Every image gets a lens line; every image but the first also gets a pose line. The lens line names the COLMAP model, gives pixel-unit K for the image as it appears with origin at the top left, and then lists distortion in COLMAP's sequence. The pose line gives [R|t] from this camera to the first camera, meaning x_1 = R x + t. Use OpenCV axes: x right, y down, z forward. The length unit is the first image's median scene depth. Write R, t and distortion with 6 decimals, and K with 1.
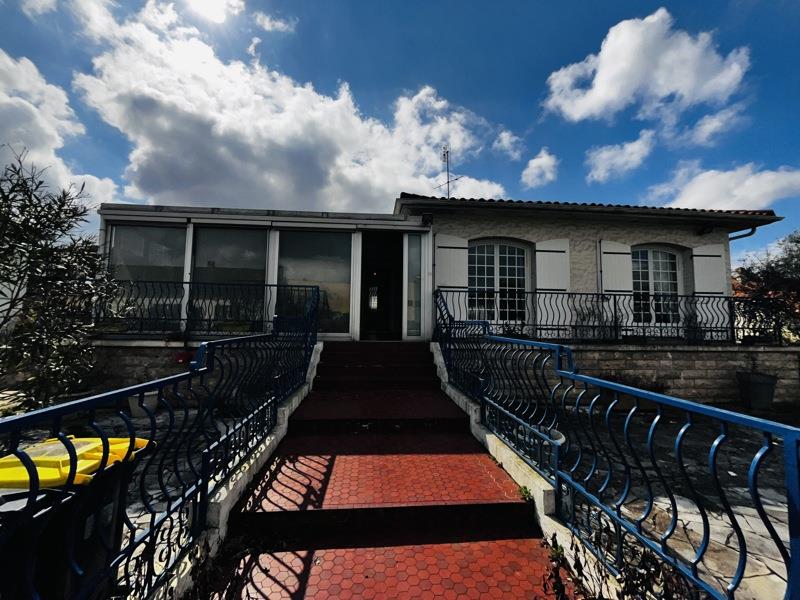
lens RADIAL K [[322.9, 0, 396.6], [0, 322.9, 299.4], [0, 0, 1]] dist [0.003482, 0.000259]
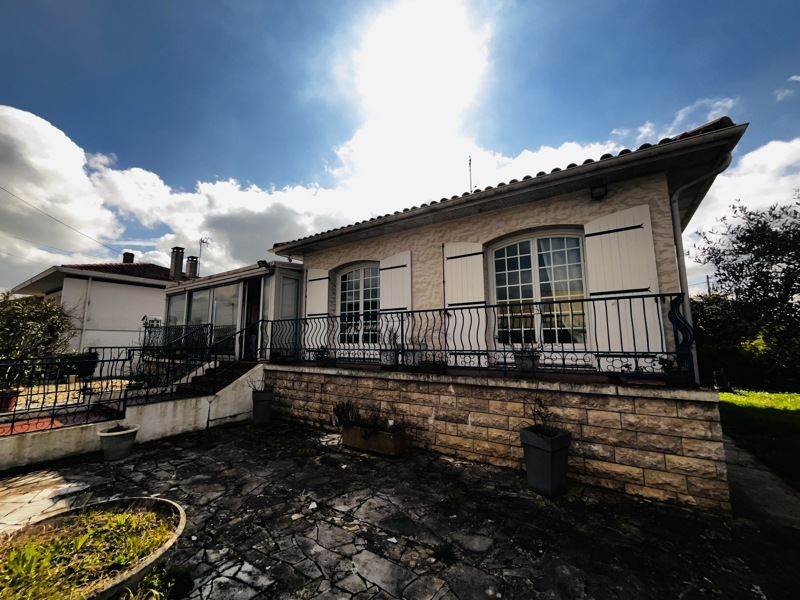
lens RADIAL K [[322.9, 0, 397.0], [0, 322.9, 298.2], [0, 0, 1]] dist [0.003482, 0.000259]
pose [[0.775564, -0.101649, -0.623032, 1.057956], [0.063329, 0.994500, -0.083422, 0.016037], [0.628085, 0.025244, 0.777735, 0.292838]]
